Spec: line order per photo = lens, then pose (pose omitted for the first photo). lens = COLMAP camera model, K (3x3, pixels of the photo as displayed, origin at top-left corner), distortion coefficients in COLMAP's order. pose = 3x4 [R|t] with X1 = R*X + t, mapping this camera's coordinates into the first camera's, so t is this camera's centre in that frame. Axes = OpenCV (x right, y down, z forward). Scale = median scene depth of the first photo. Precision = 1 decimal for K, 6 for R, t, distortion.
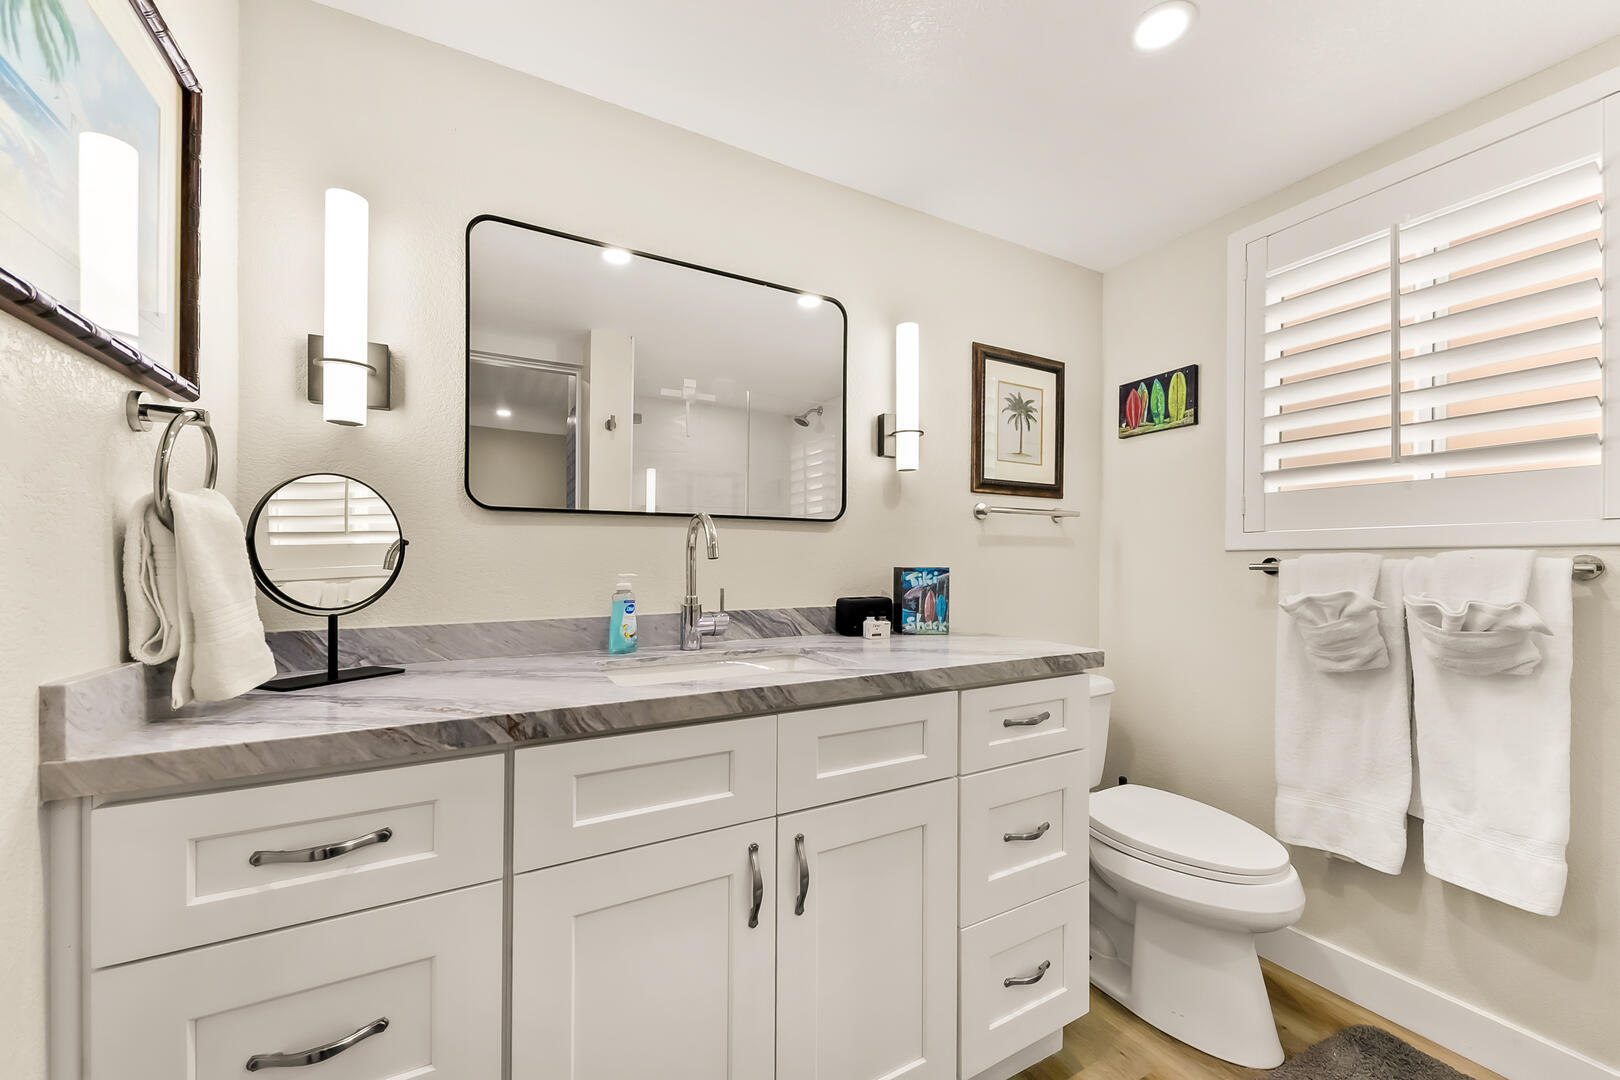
lens RADIAL K [[633.0, 0, 815.8], [0, 633.0, 543.9], [0, 0, 1]] dist [0.001645, -0.000089]
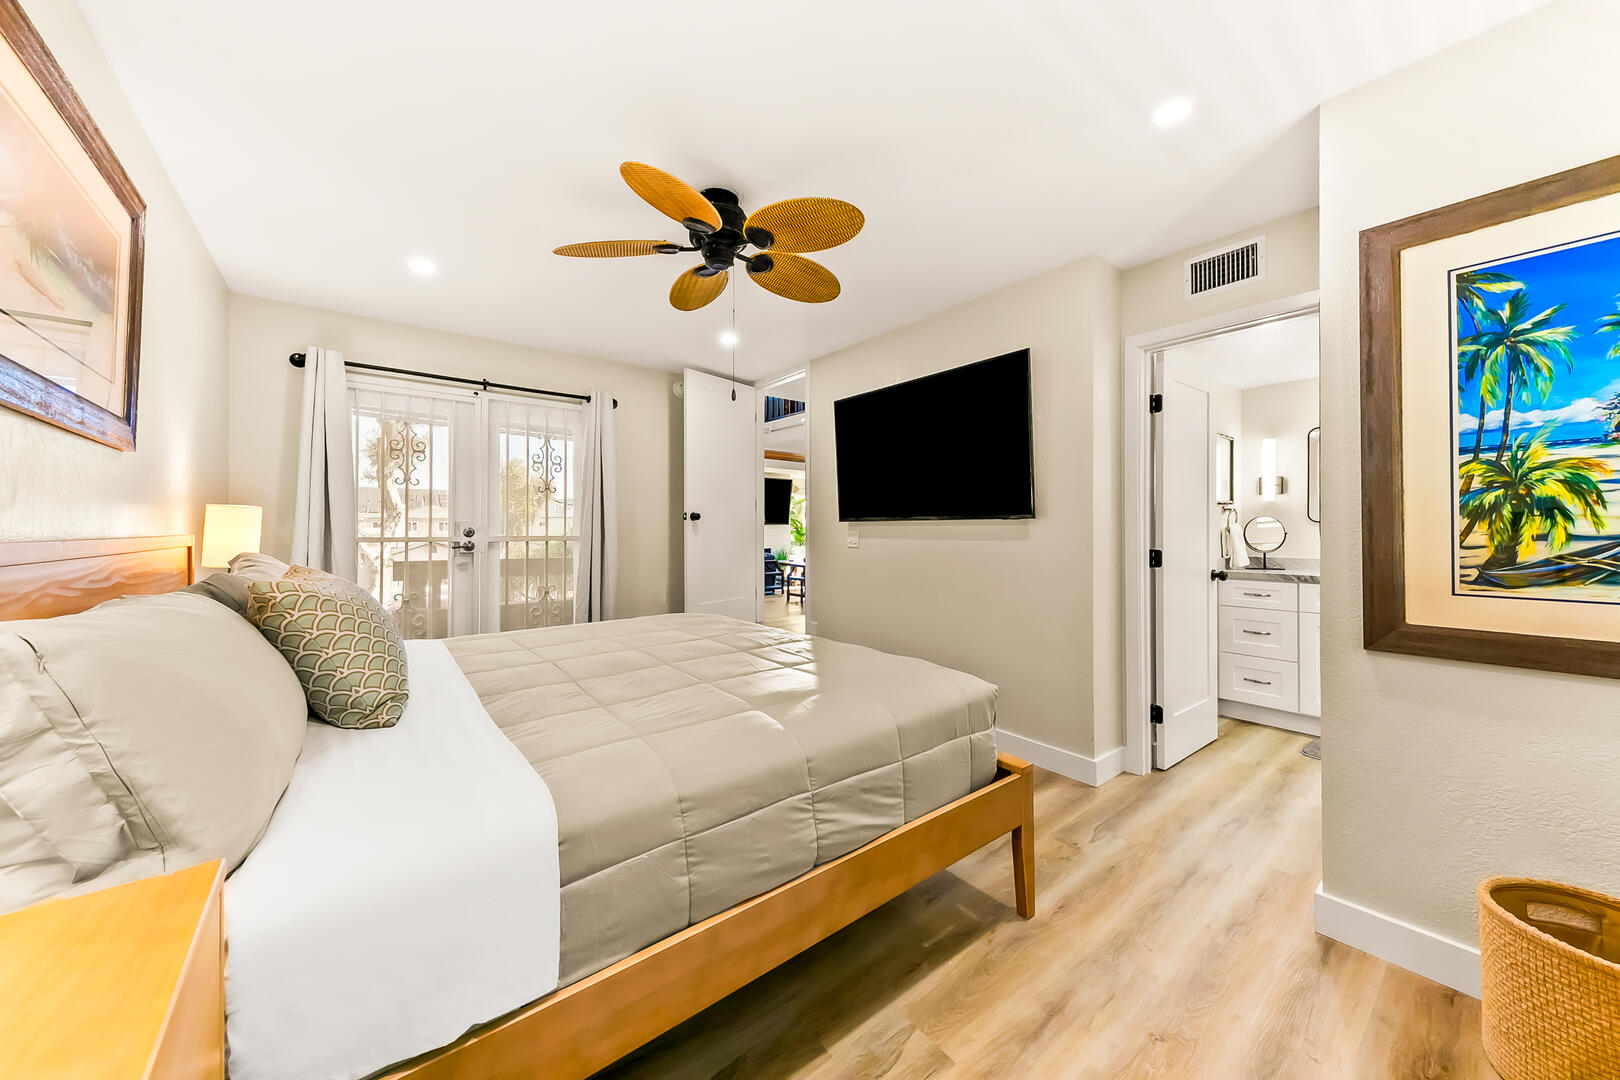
lens RADIAL K [[569.7, 0, 815.1], [0, 569.7, 523.2], [0, 0, 1]] dist [-0.000583, -0.000023]
pose [[0.175355, -0.006338, -0.984485, 2.577668], [0.009840, 0.999941, -0.004685, -0.096254], [0.984456, -0.008865, 0.175407, -2.732137]]
